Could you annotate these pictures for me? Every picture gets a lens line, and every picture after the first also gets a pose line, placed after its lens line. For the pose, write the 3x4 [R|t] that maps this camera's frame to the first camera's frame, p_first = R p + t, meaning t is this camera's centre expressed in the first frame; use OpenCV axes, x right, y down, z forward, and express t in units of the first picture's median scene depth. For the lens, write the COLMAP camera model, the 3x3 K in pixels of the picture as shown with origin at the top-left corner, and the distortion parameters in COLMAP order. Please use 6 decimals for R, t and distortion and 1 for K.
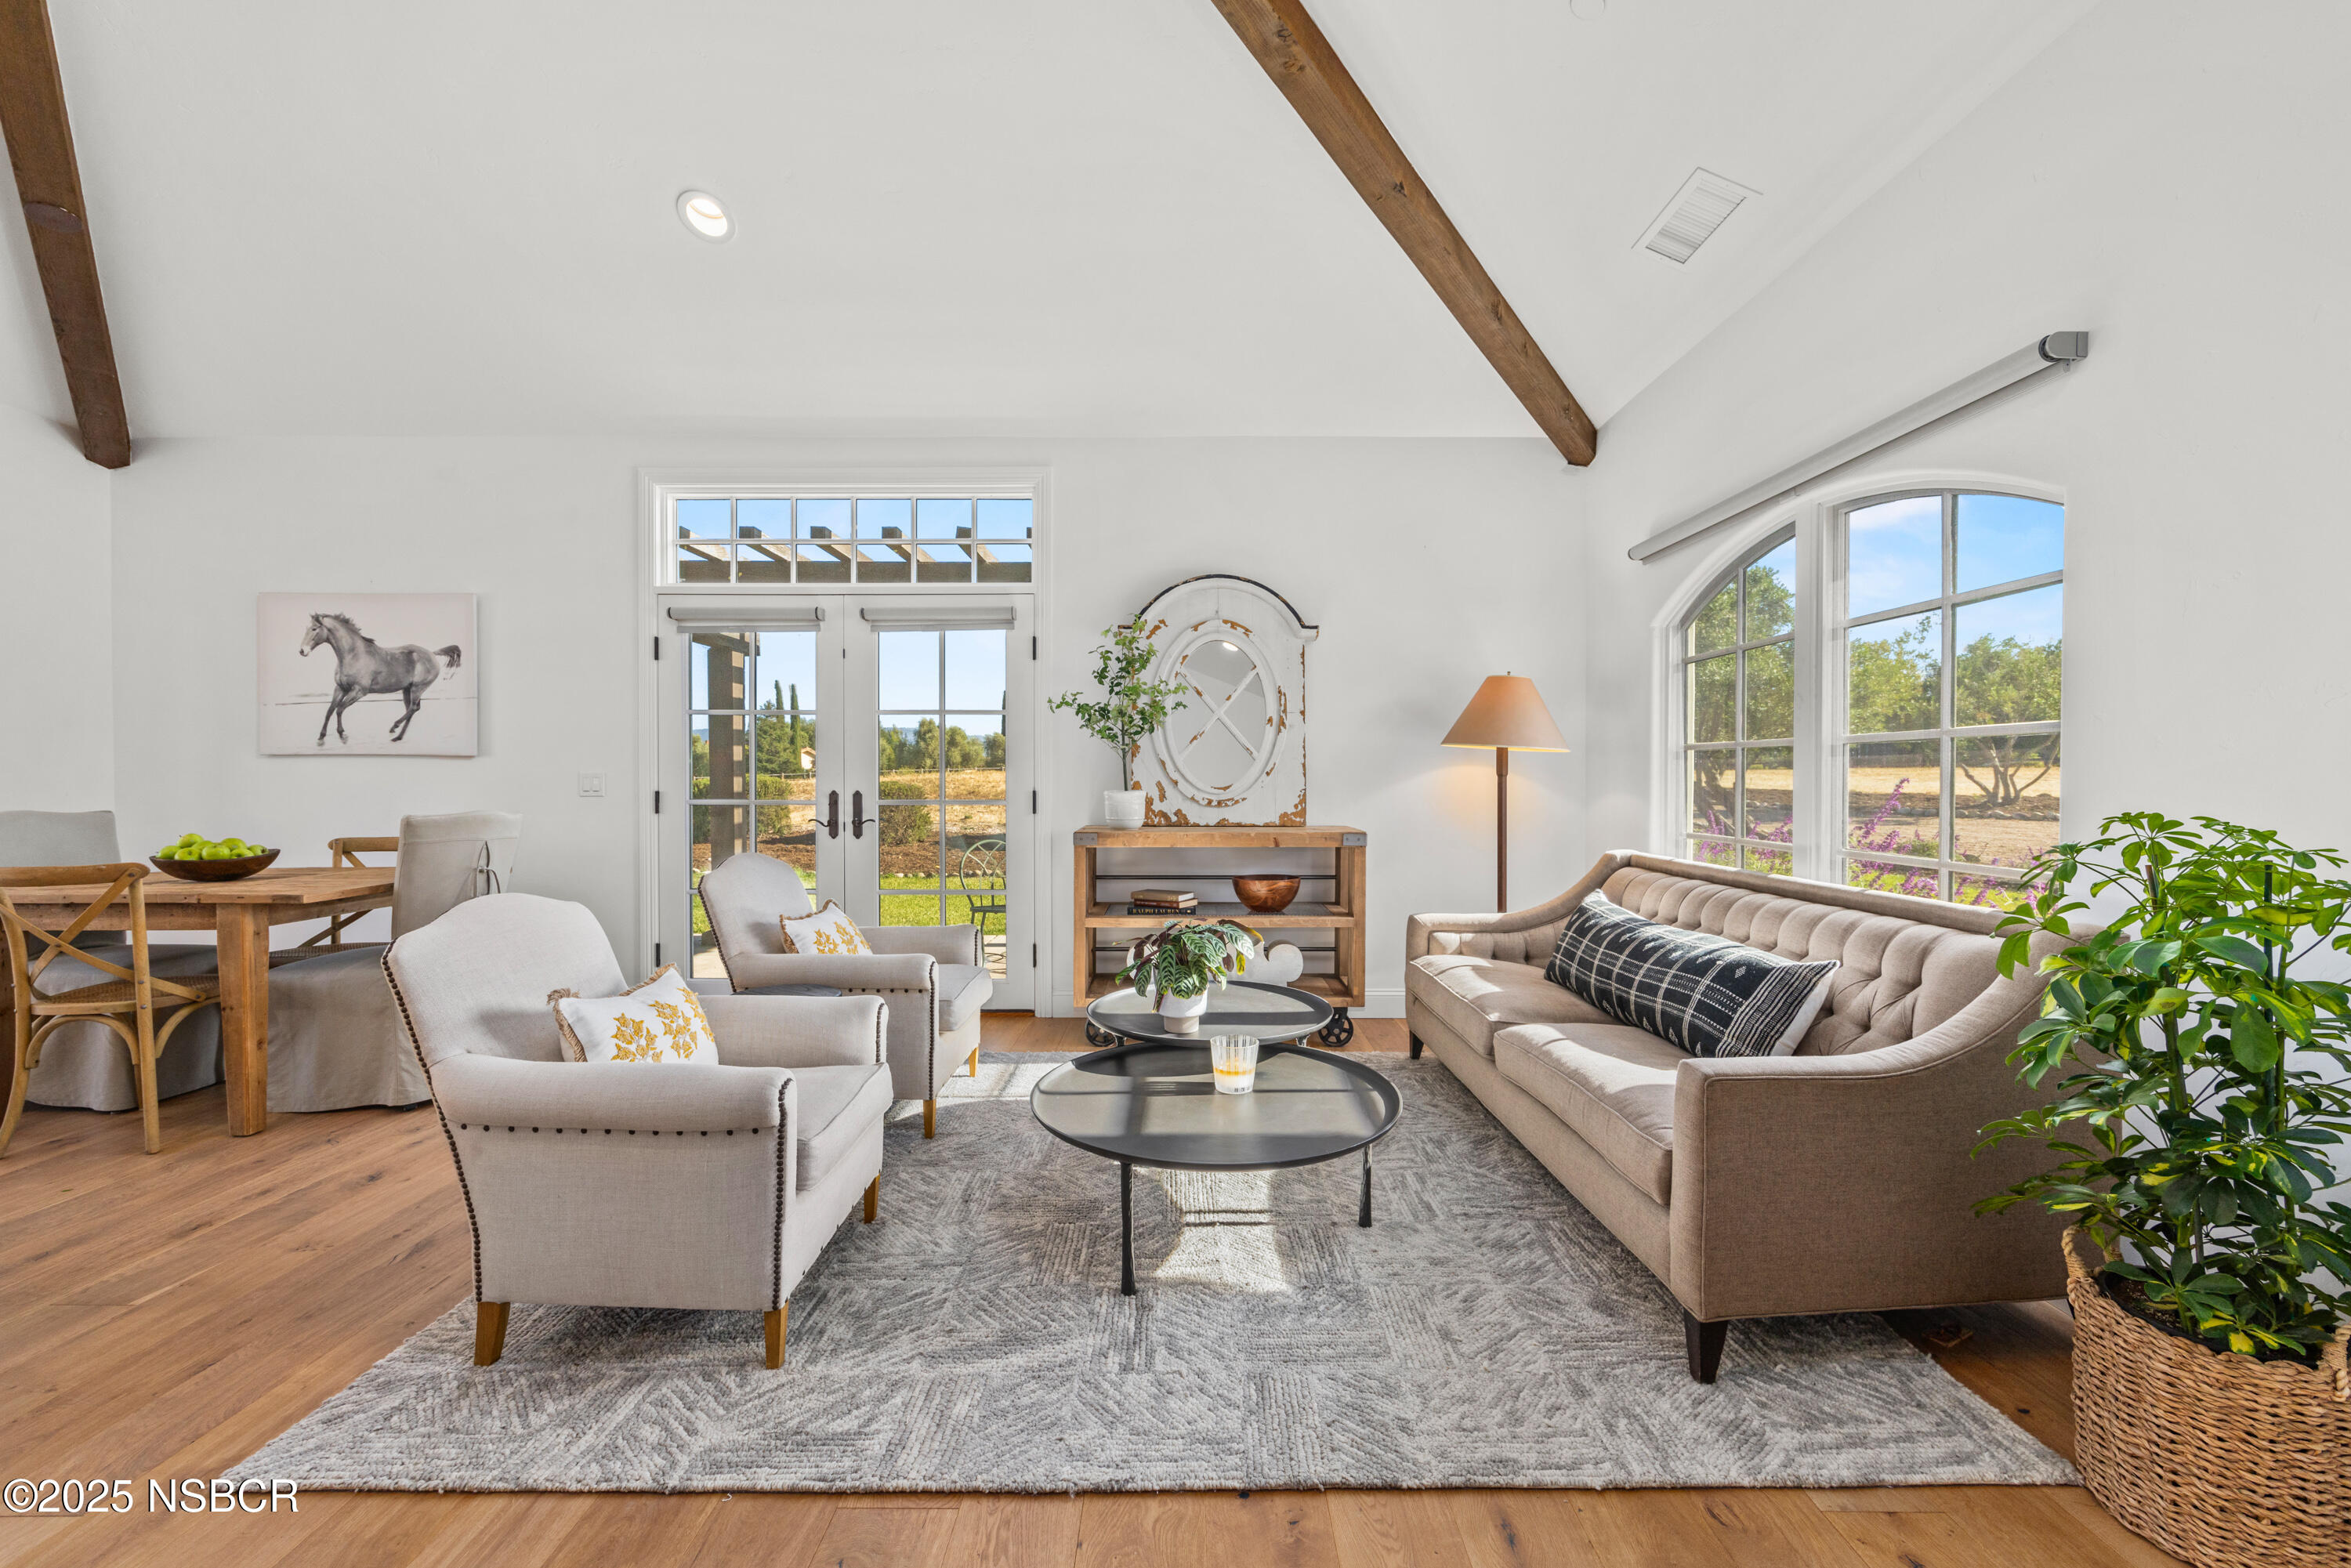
lens RADIAL K [[943.9, 0, 1179.5], [0, 943.9, 788.8], [0, 0, 1]] dist [-0.000438, 0.000202]
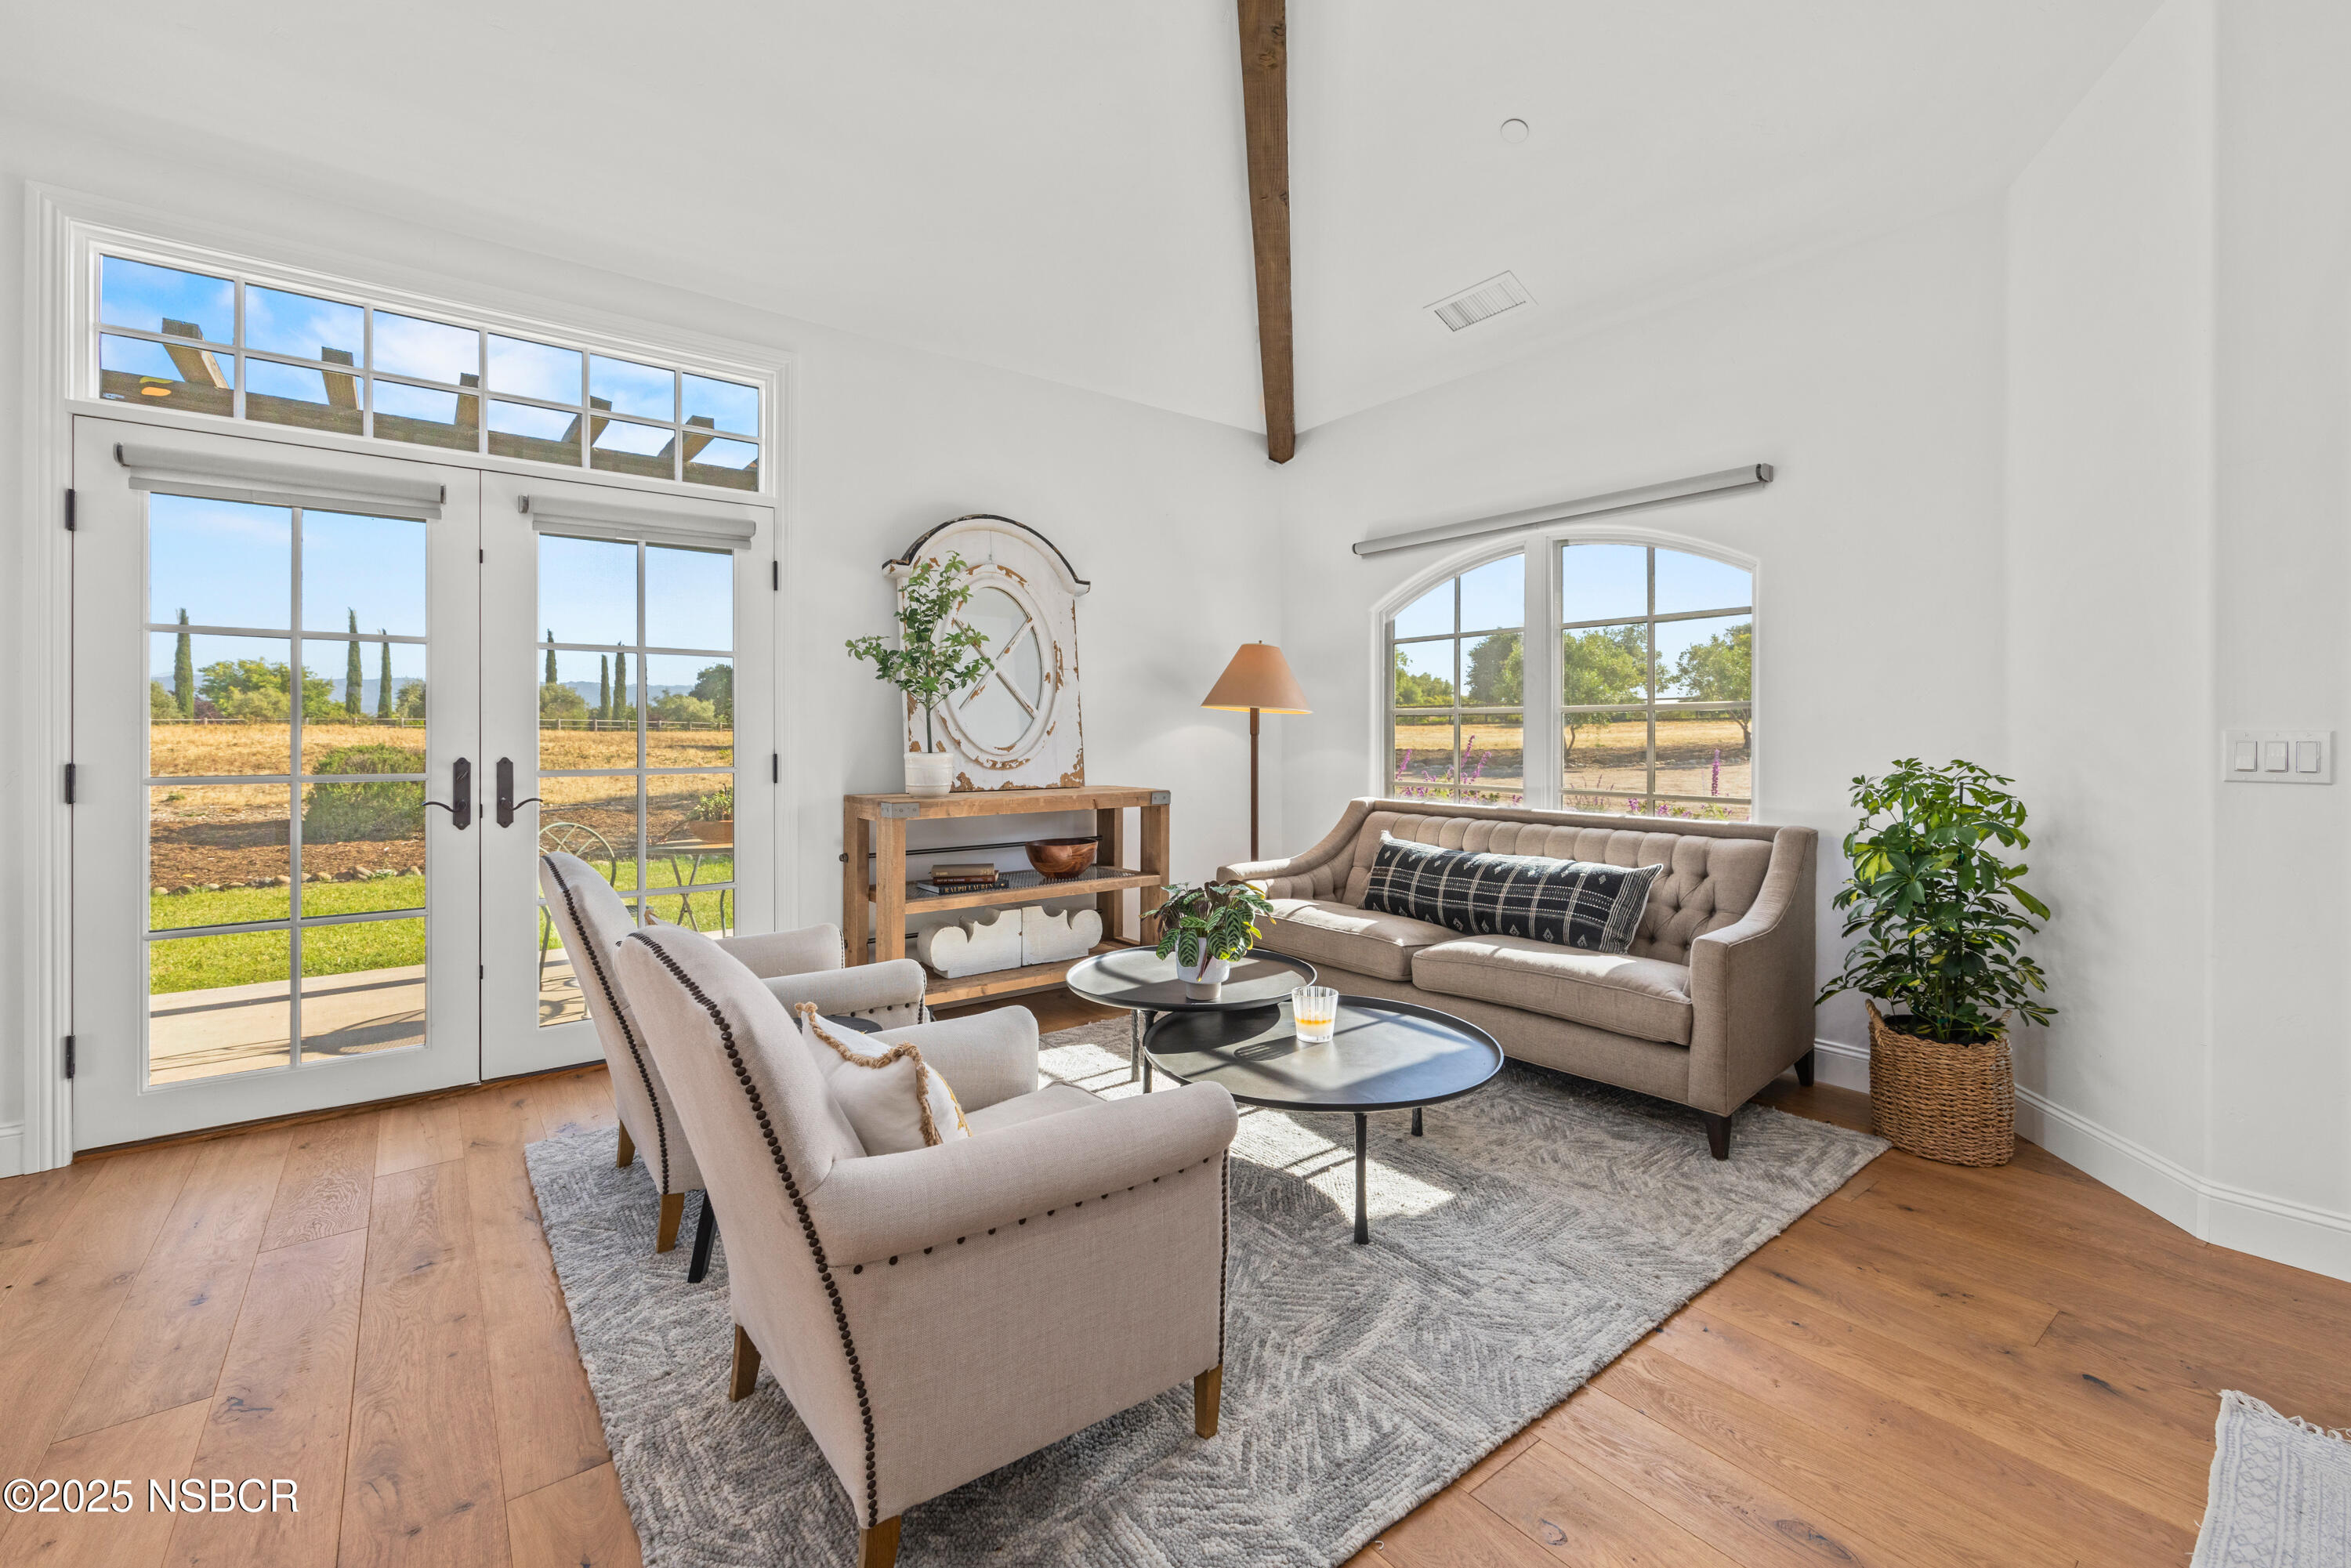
lens RADIAL K [[995.5, 0, 1206.1], [0, 995.5, 732.9], [0, 0, 1]] dist [-0.001229, -0.000208]
pose [[0.784420, -0.000406, 0.620230, -0.429773], [0.008116, 0.999921, -0.009610, -0.005509], [-0.620177, 0.012572, 0.784361, 0.124902]]
